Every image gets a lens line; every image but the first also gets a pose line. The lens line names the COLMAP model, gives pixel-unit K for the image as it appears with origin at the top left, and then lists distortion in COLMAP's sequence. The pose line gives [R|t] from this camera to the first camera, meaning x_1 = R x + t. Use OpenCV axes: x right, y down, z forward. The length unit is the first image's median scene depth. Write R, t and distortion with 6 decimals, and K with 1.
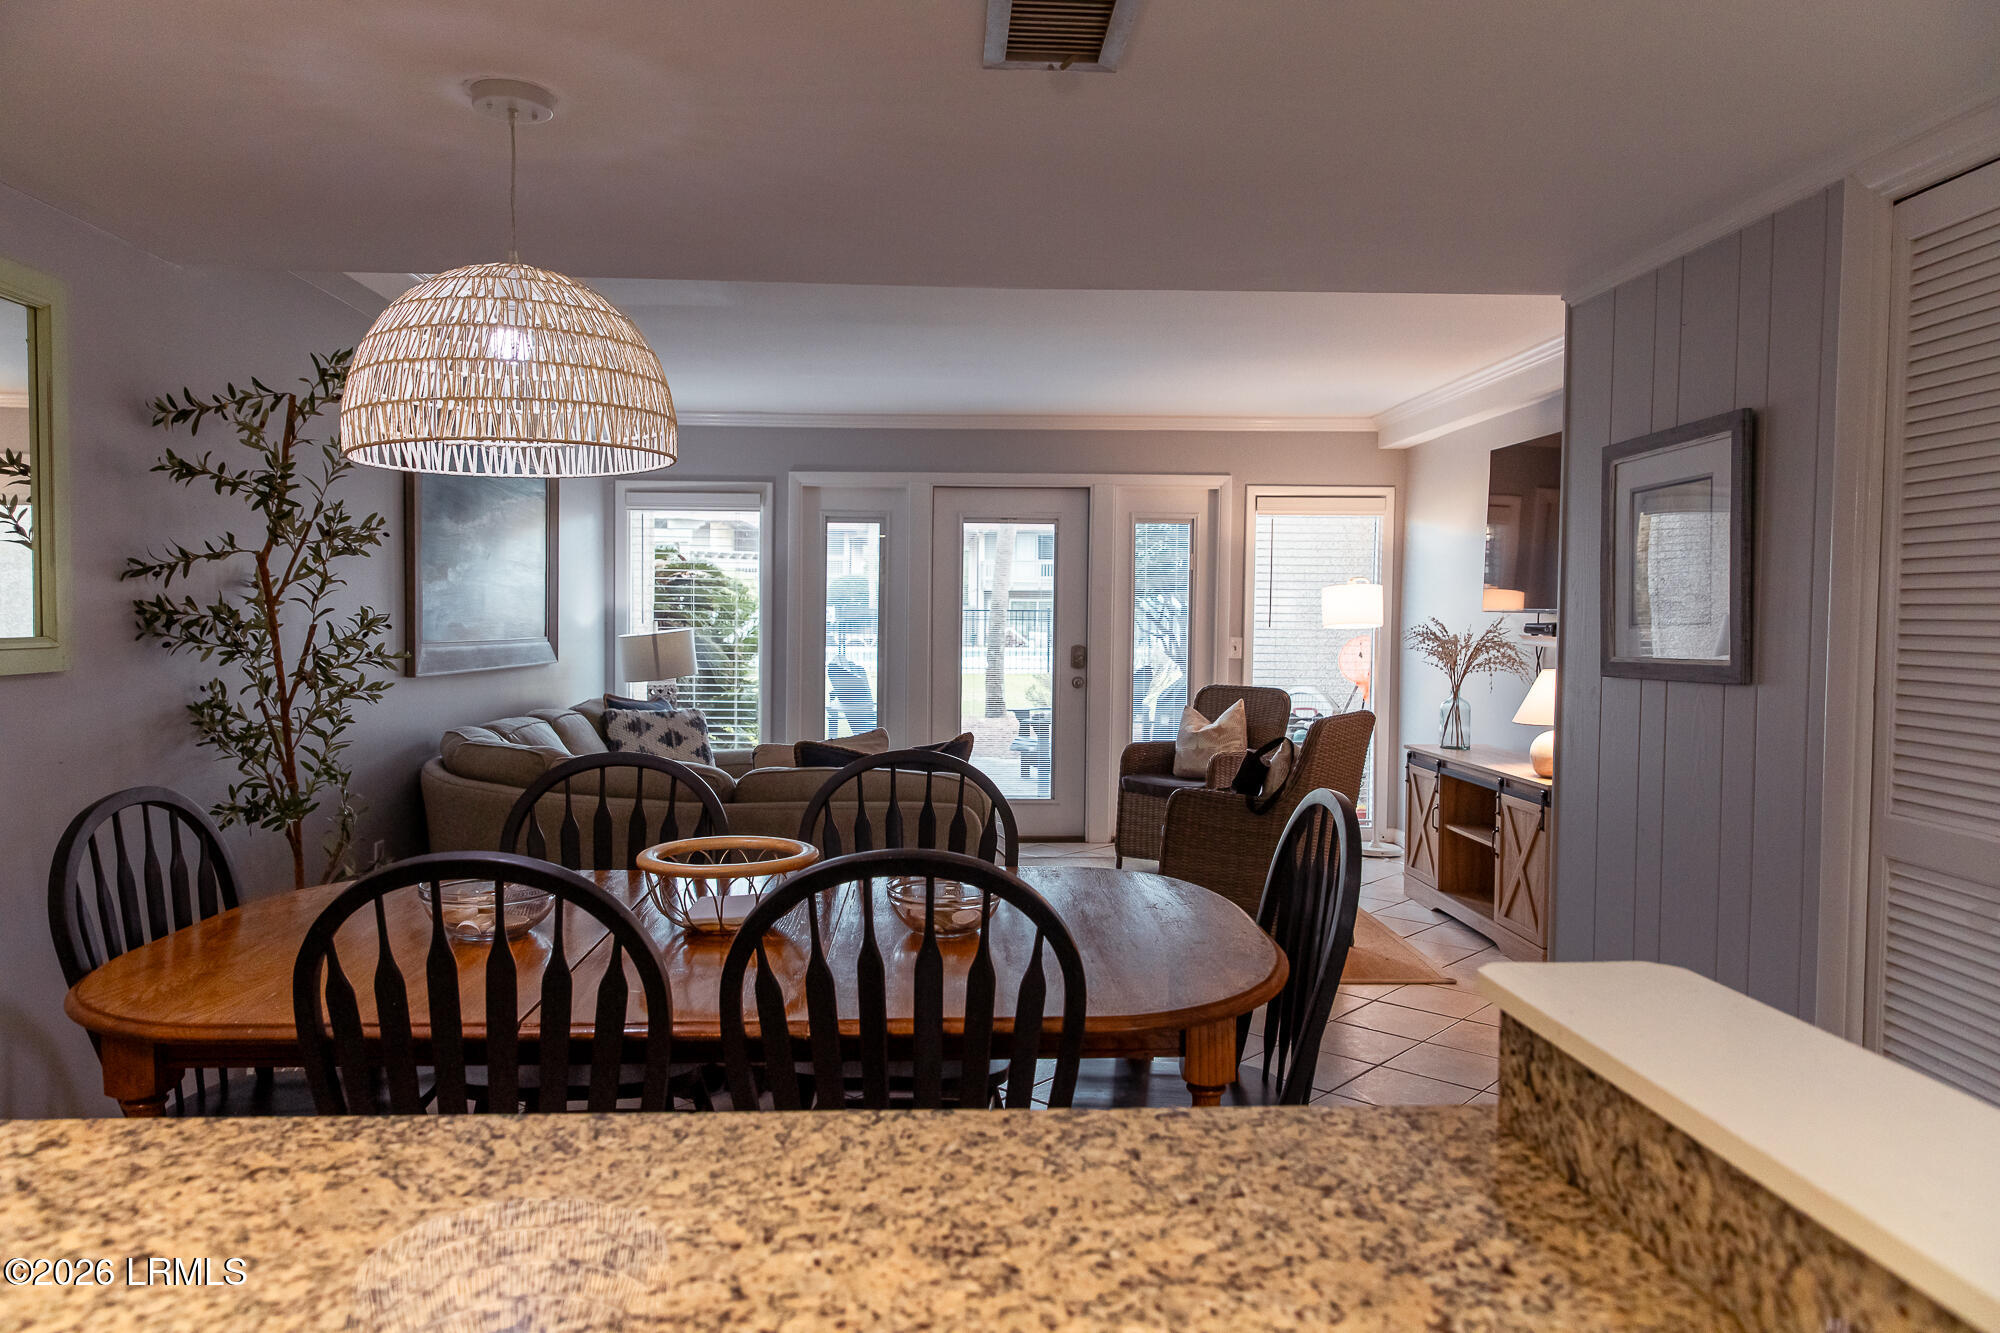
lens RADIAL K [[1325.0, 0, 1000.0], [0, 1325.0, 666.5], [0, 0, 1]] dist [-0.001123, -0.002262]
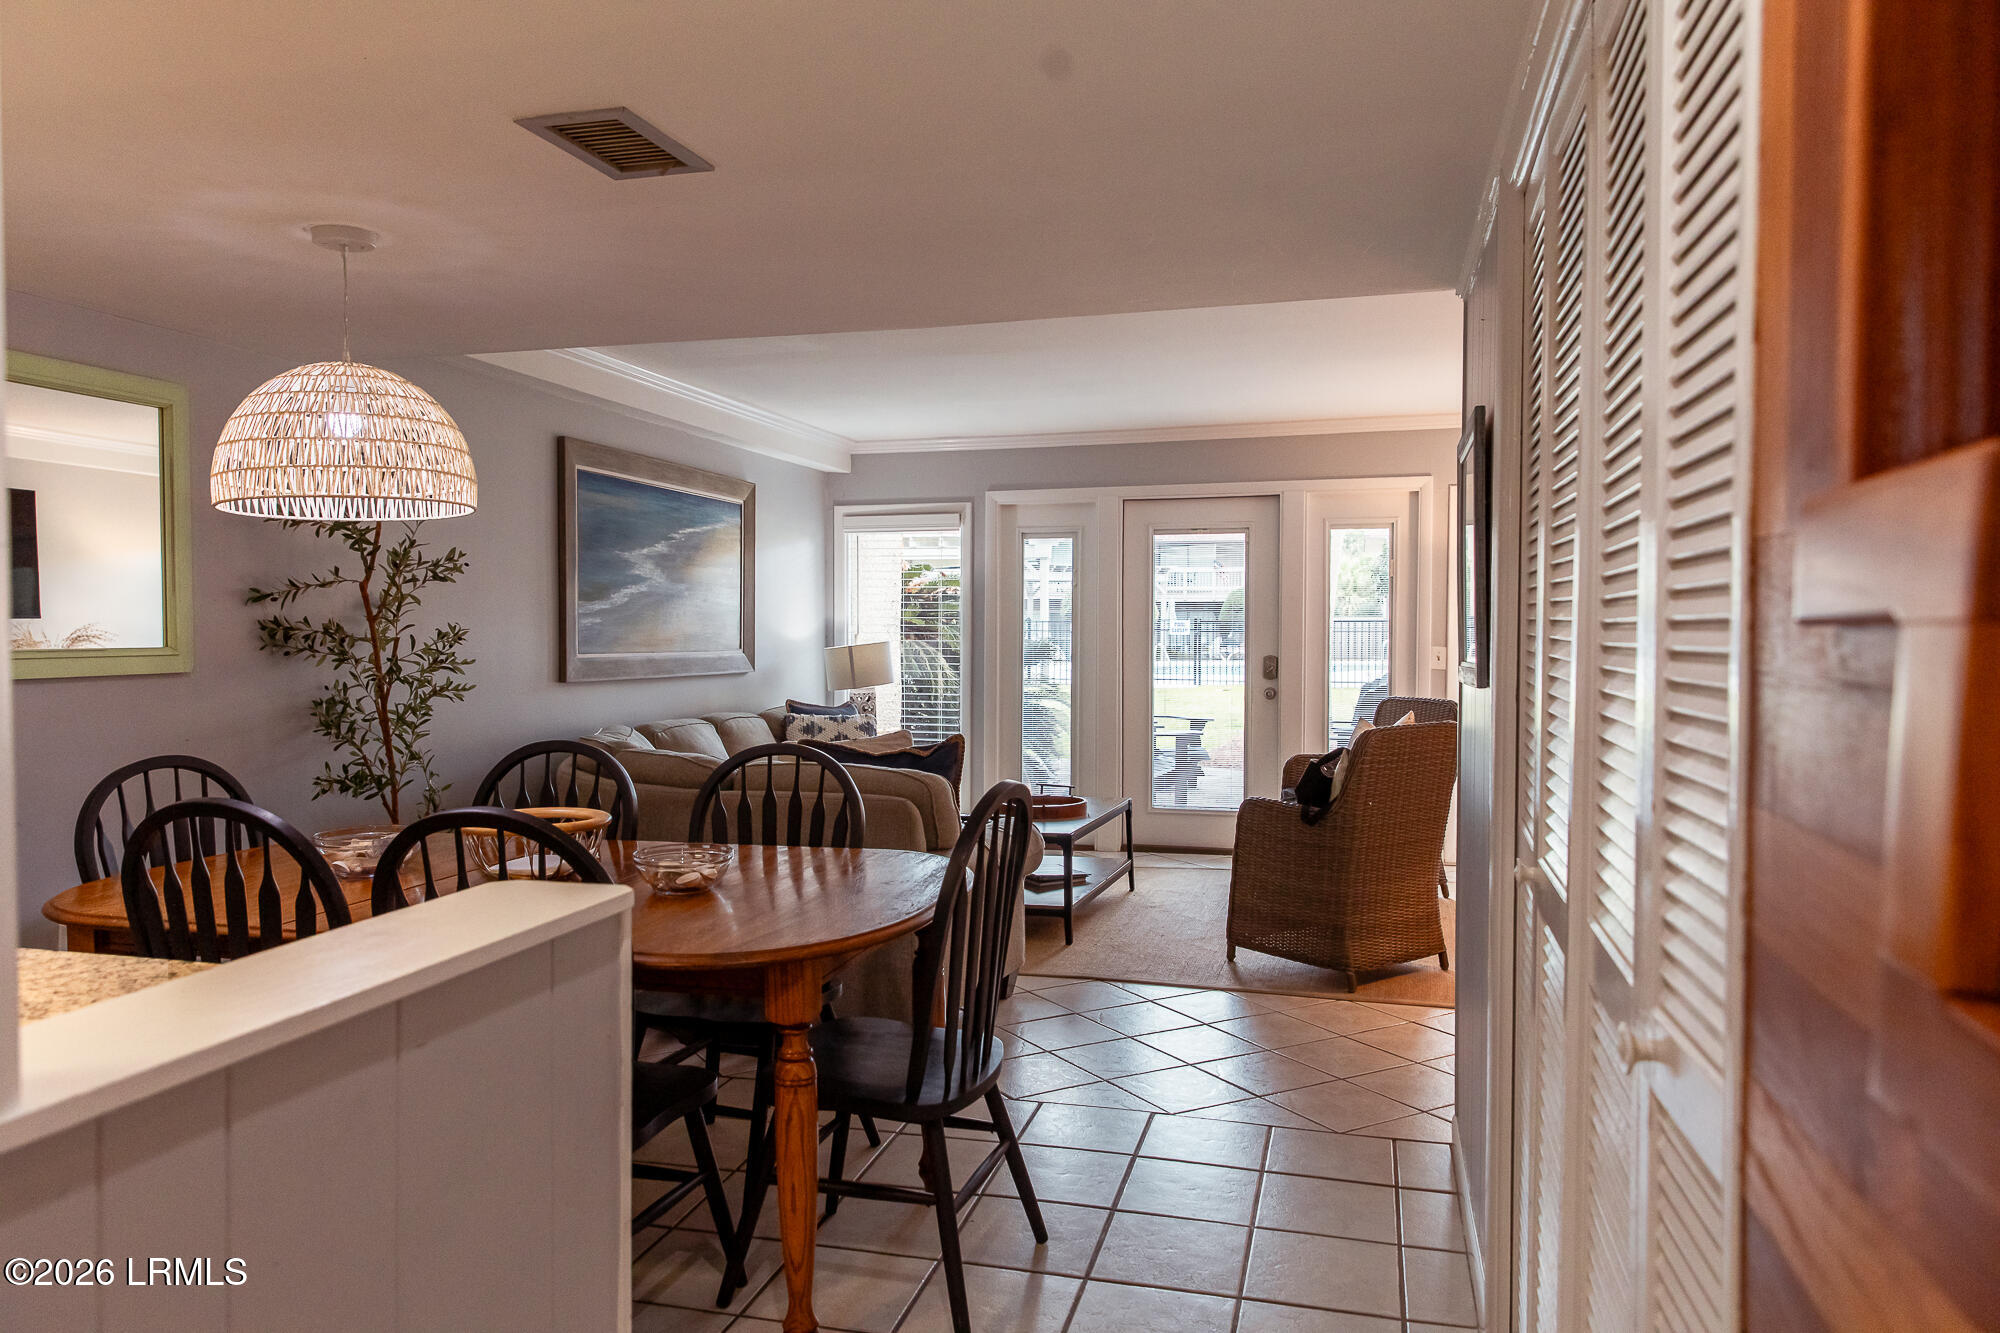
lens RADIAL K [[1357.6, 0, 990.9], [0, 1357.6, 673.2], [0, 0, 1]] dist [0.002689, 0.000782]
pose [[0.946087, 0.000973, -0.323910, 0.235930], [-0.003014, 0.999979, -0.005798, 0.004427], [0.323898, 0.006462, 0.946070, -0.023984]]
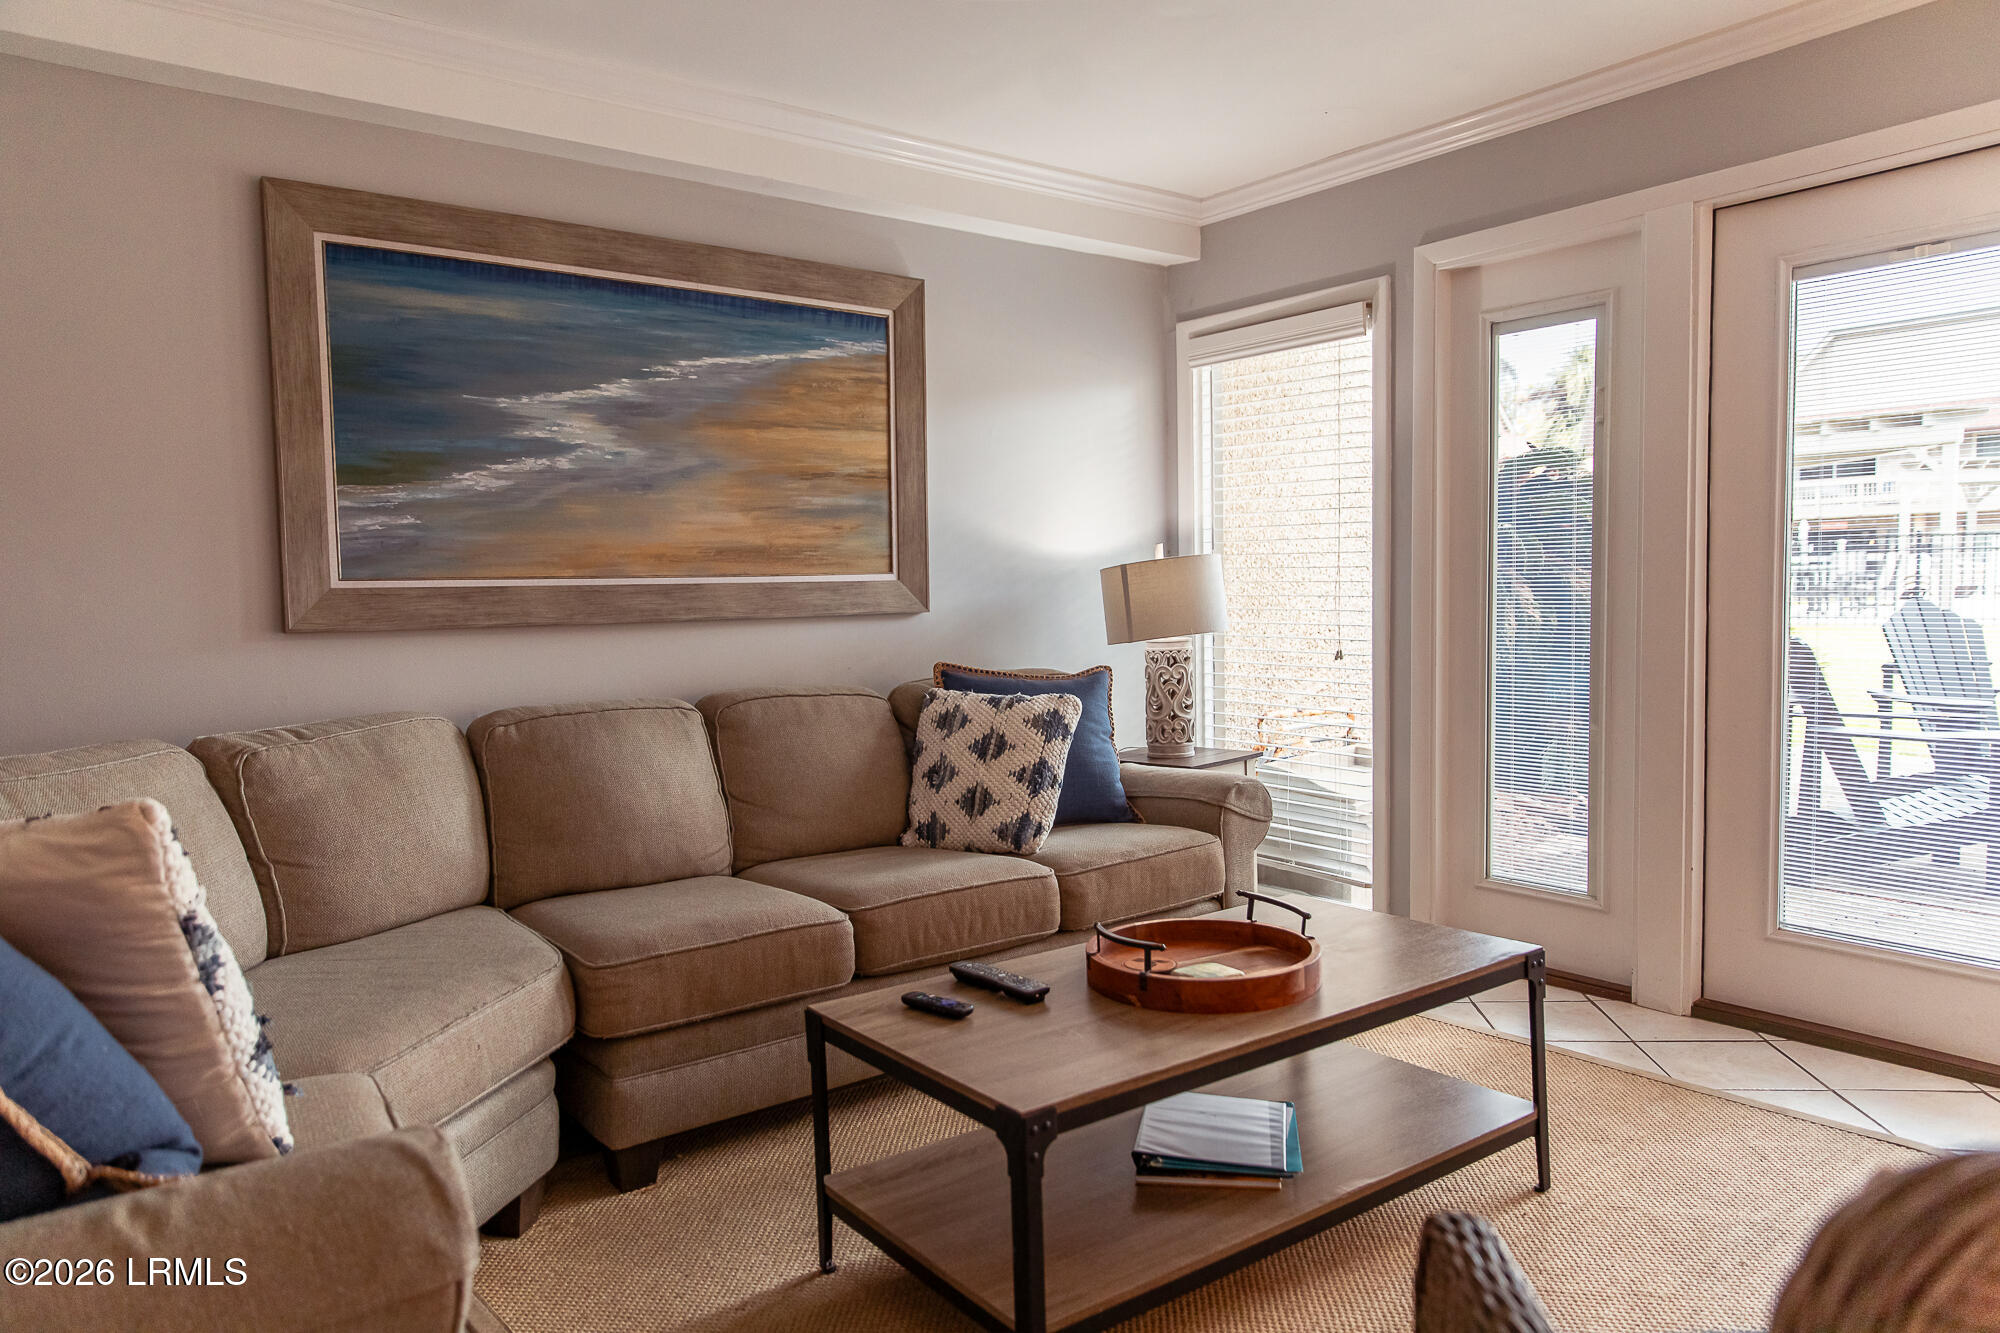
lens RADIAL K [[1325.0, 0, 1000.0], [0, 1325.0, 666.5], [0, 0, 1]] dist [-0.001123, -0.002262]
pose [[0.566672, 0.031795, -0.823330, 0.224424], [-0.003510, 0.999339, 0.036176, 0.000156], [0.823936, -0.017610, 0.566409, 0.685476]]
